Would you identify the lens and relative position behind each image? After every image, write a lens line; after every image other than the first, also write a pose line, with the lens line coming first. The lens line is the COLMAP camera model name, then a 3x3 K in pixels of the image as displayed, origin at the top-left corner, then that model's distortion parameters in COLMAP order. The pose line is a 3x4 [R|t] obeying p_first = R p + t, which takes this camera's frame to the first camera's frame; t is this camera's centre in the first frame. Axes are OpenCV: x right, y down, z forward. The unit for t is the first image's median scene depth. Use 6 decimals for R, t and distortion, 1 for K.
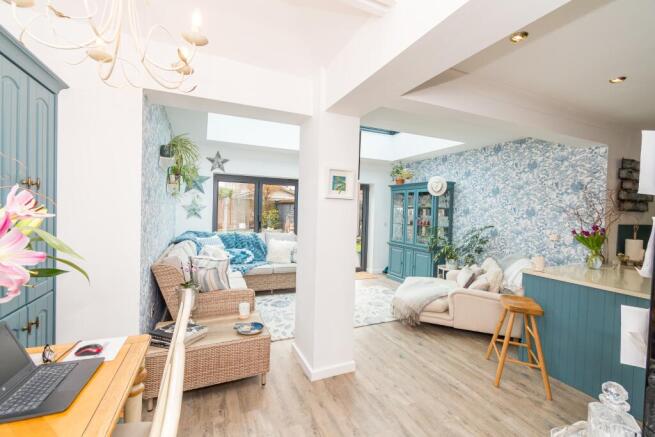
lens RADIAL K [[285.9, 0, 331.2], [0, 285.9, 215.6], [0, 0, 1]] dist [0.000375, -0.000138]
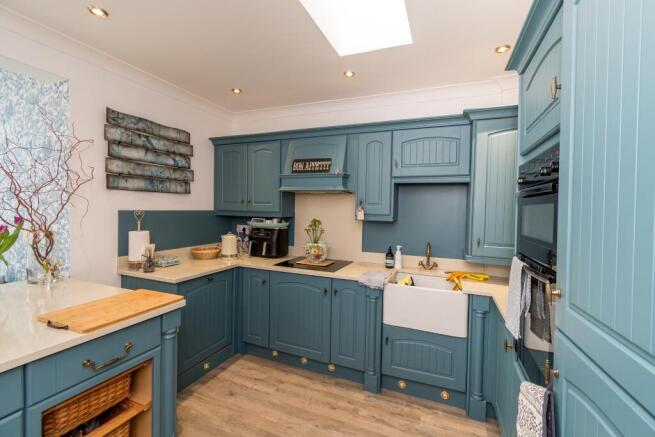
lens RADIAL K [[285.9, 0, 330.1], [0, 285.9, 215.9], [0, 0, 1]] dist [0.000375, -0.000138]
pose [[0.719651, -0.032350, 0.693582, 0.765446], [0.014428, 0.999395, 0.031644, 0.026217], [-0.694187, -0.012766, 0.719682, 0.141761]]
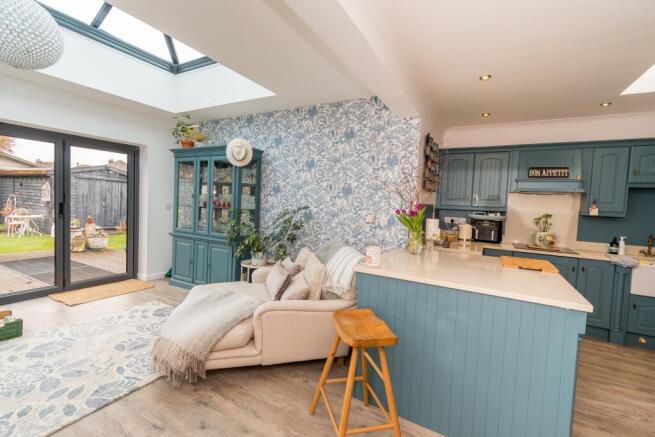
lens RADIAL K [[285.9, 0, 329.9], [0, 285.9, 215.5], [0, 0, 1]] dist [0.000375, -0.000138]
pose [[0.802852, -0.022586, 0.595751, 0.150792], [-0.008407, 0.998754, 0.049194, 0.022375], [-0.596119, -0.044504, 0.801662, 0.349344]]
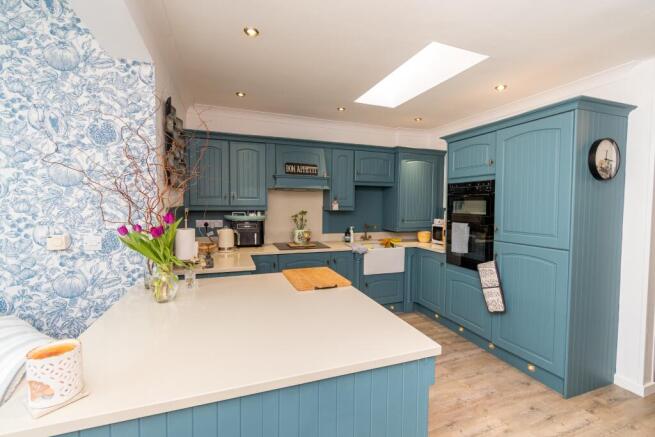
lens RADIAL K [[285.9, 0, 330.8], [0, 285.9, 215.6], [0, 0, 1]] dist [0.000375, -0.000138]
pose [[0.066437, -0.075175, 0.994955, 0.345619], [0.011023, 0.997152, 0.074605, 0.005459], [-0.997730, 0.006011, 0.067076, 0.512500]]
